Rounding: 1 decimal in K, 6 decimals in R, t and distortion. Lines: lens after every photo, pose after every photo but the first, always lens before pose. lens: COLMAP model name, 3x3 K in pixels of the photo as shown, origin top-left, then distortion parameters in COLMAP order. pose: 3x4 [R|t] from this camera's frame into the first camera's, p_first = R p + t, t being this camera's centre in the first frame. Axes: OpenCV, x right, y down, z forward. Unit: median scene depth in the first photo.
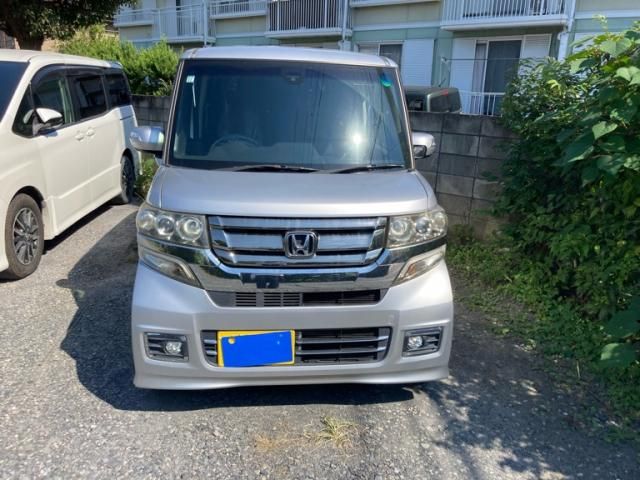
lens RADIAL K [[532.6, 0, 319.1], [0, 532.6, 236.9], [0, 0, 1]] dist [0.083772, -0.102378]
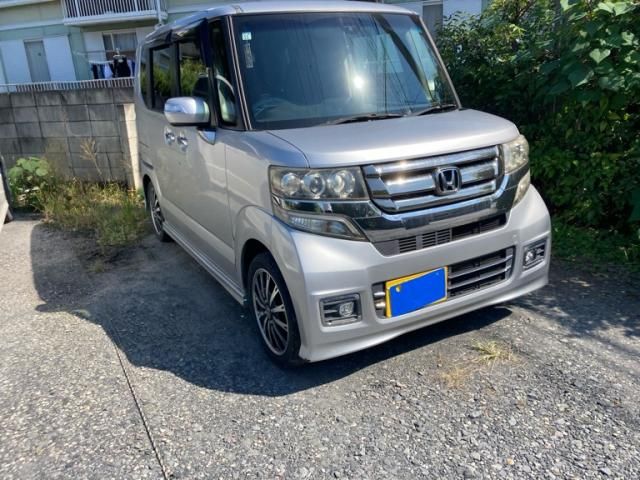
lens RADIAL K [[532.6, 0, 319.1], [0, 532.6, 236.9], [0, 0, 1]] dist [0.083772, -0.102378]
pose [[0.914362, -0.191805, 0.356584, -0.612190], [0.185389, 0.981265, 0.052438, 0.020080], [-0.359961, 0.018159, 0.932790, 0.124688]]
